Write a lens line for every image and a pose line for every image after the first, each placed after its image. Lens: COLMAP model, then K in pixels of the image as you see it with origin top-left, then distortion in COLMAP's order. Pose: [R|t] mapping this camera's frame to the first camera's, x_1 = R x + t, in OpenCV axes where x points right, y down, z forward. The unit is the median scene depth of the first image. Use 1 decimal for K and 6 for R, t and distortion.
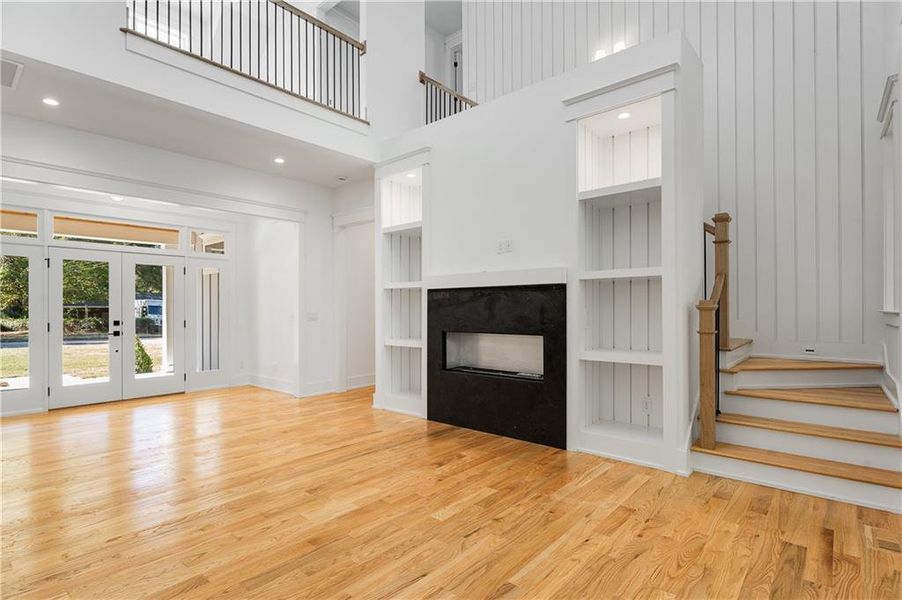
lens RADIAL K [[446.0, 0, 451.3], [0, 446.0, 307.4], [0, 0, 1]] dist [-0.017275, -0.000172]
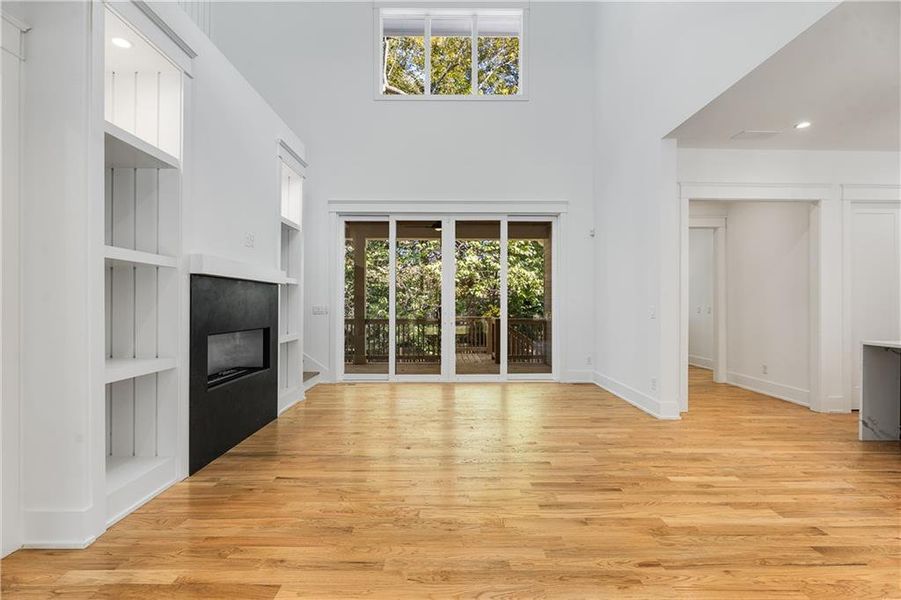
lens RADIAL K [[445.5, 0, 451.2], [0, 445.5, 297.9], [0, 0, 1]] dist [-0.017275, -0.000172]
pose [[-0.649825, -0.002228, 0.760080, -0.980357], [-0.002260, 0.999997, 0.000998, -0.008466], [-0.760080, -0.001069, -0.649828, 1.411935]]
